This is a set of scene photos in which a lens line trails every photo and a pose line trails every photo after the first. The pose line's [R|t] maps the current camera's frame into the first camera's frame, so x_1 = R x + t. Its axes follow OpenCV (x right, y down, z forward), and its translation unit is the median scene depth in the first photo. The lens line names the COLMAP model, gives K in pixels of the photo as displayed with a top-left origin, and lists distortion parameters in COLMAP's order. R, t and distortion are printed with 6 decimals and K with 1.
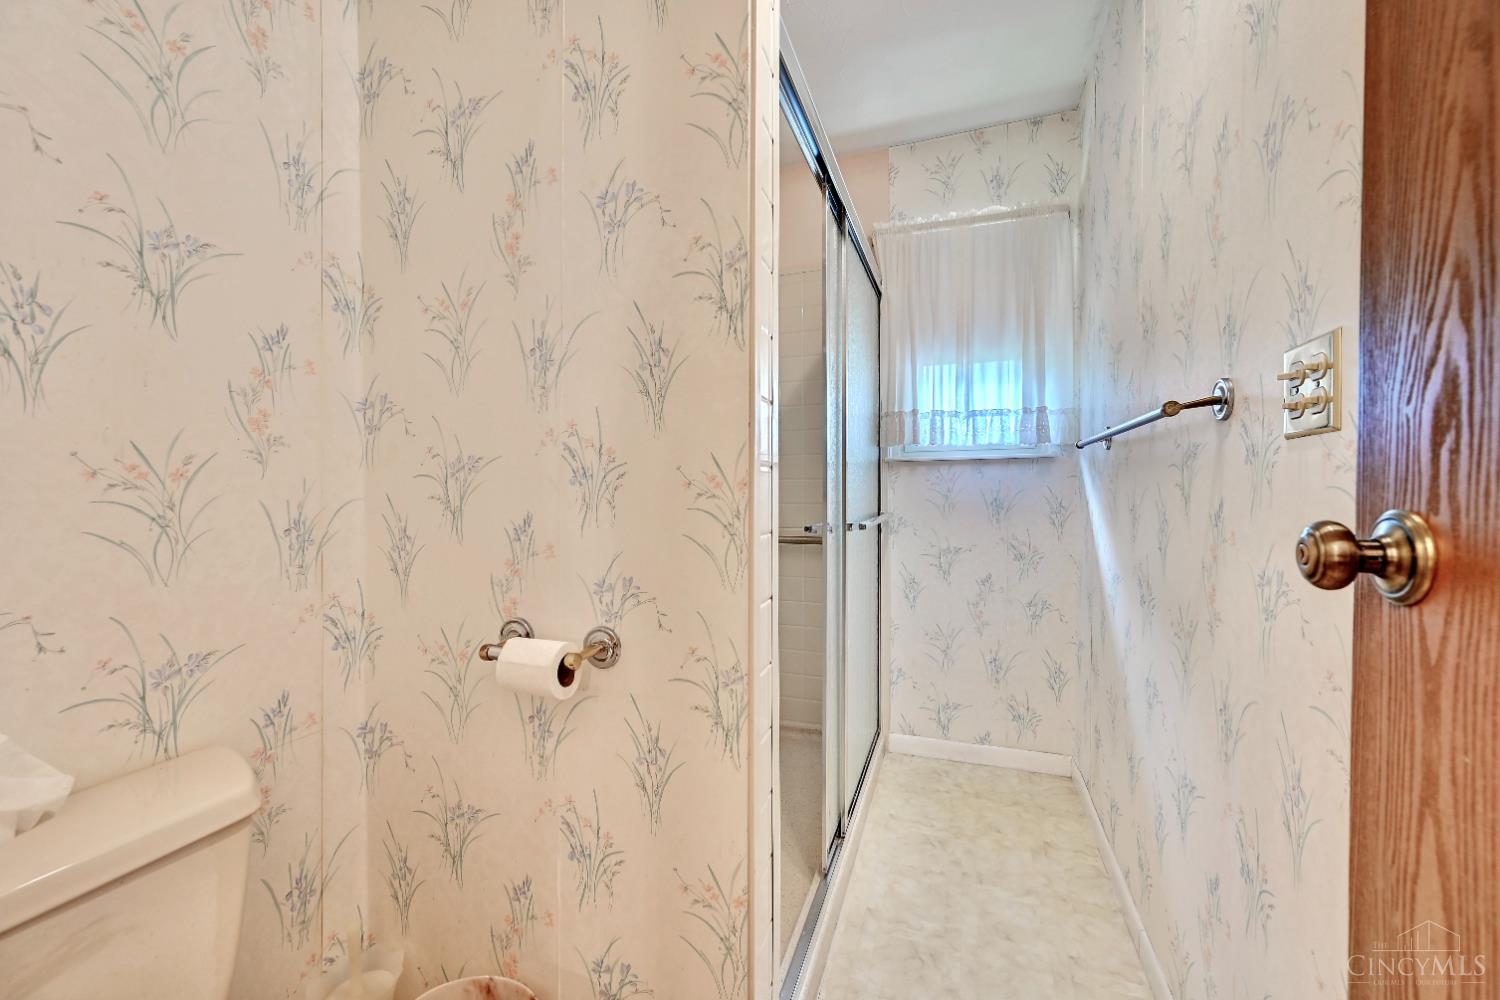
lens RADIAL K [[586.5, 0, 755.0], [0, 586.5, 502.2], [0, 0, 1]] dist [-0.000773, 0.000264]
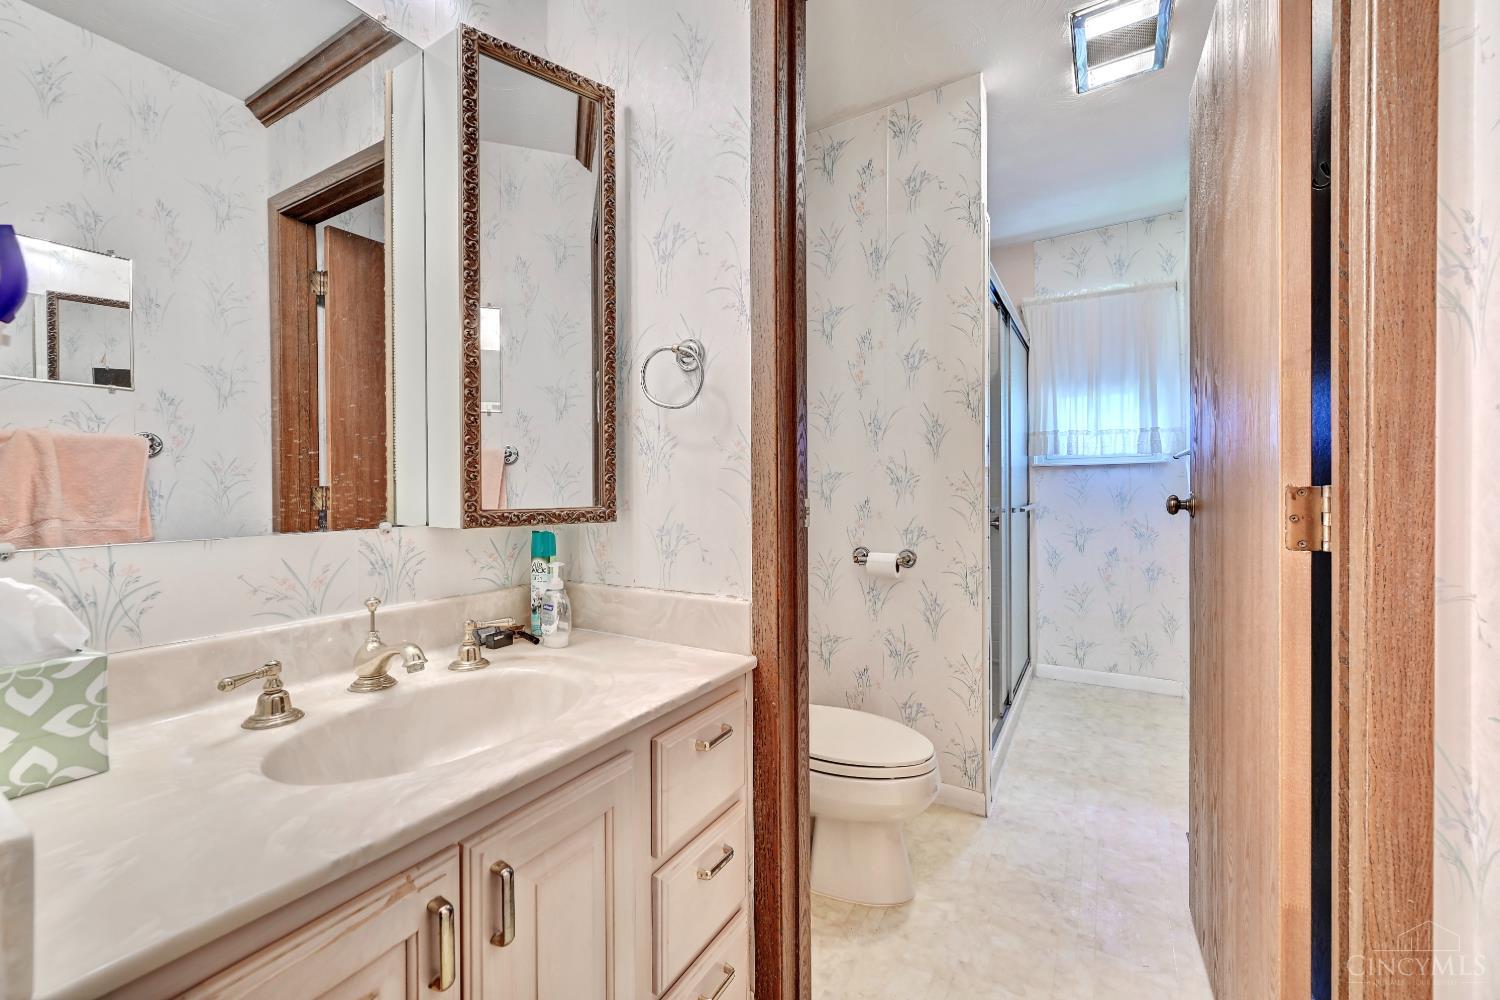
lens RADIAL K [[586.5, 0, 746.0], [0, 586.5, 491.4], [0, 0, 1]] dist [-0.000773, 0.000264]
pose [[0.978103, -0.002259, -0.208108, -0.169912], [-0.000861, 0.999889, -0.014899, 0.012043], [0.208118, 0.014752, 0.977992, -0.554766]]
